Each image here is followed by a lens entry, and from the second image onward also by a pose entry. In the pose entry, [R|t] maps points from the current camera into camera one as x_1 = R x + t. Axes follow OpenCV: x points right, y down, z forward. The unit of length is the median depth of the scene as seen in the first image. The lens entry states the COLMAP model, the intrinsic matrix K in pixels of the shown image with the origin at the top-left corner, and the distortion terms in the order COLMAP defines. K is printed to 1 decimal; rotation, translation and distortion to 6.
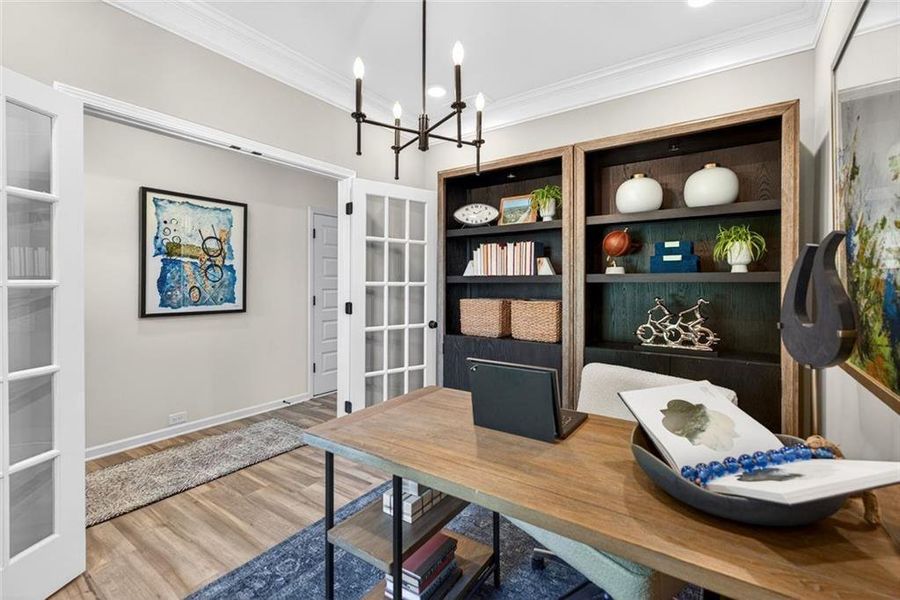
lens RADIAL K [[402.9, 0, 444.3], [0, 402.9, 285.2], [0, 0, 1]] dist [-0.000657, 0.001152]
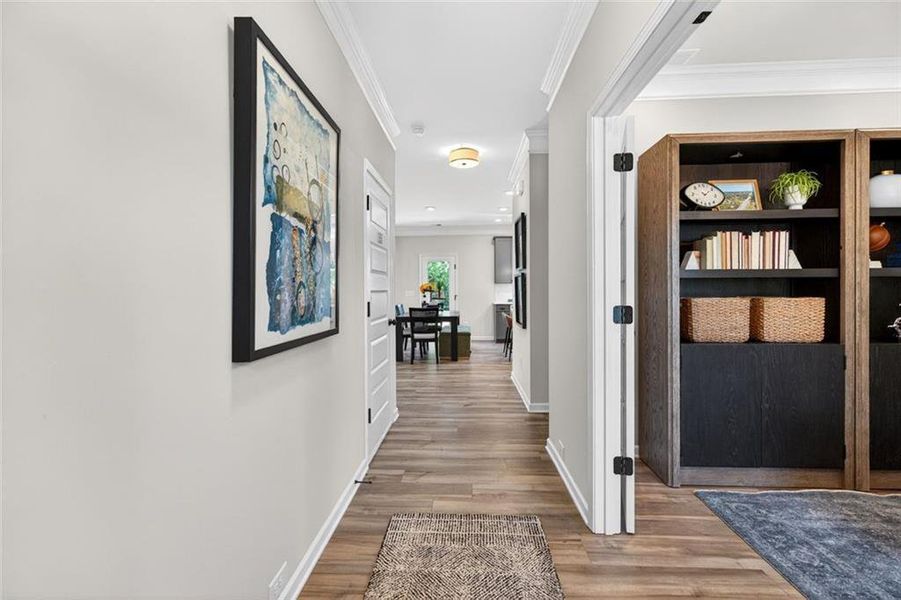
lens RADIAL K [[403.3, 0, 449.3], [0, 403.3, 295.3], [0, 0, 1]] dist [-0.000657, 0.001152]
pose [[0.845345, -0.013307, 0.534055, -0.842517], [0.009237, 0.999904, 0.010294, 0.016099], [-0.534141, -0.003769, 0.845387, 0.609485]]
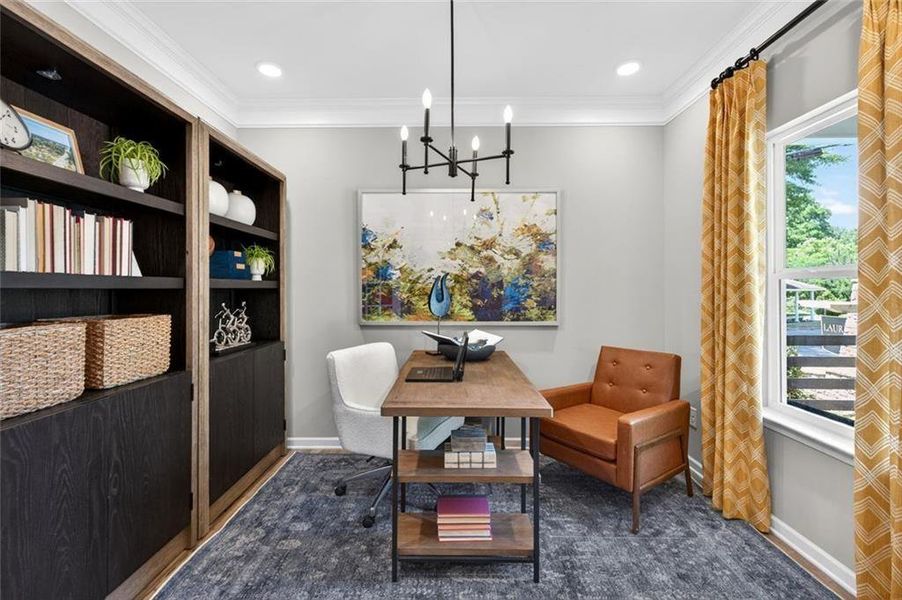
lens RADIAL K [[403.7, 0, 452.2], [0, 403.7, 284.2], [0, 0, 1]] dist [-0.000657, 0.001152]
pose [[-0.576381, 0.005467, 0.817163, -0.539000], [0.000762, 0.999981, -0.006152, -0.007894], [-0.817181, -0.002923, -0.576374, 0.901871]]
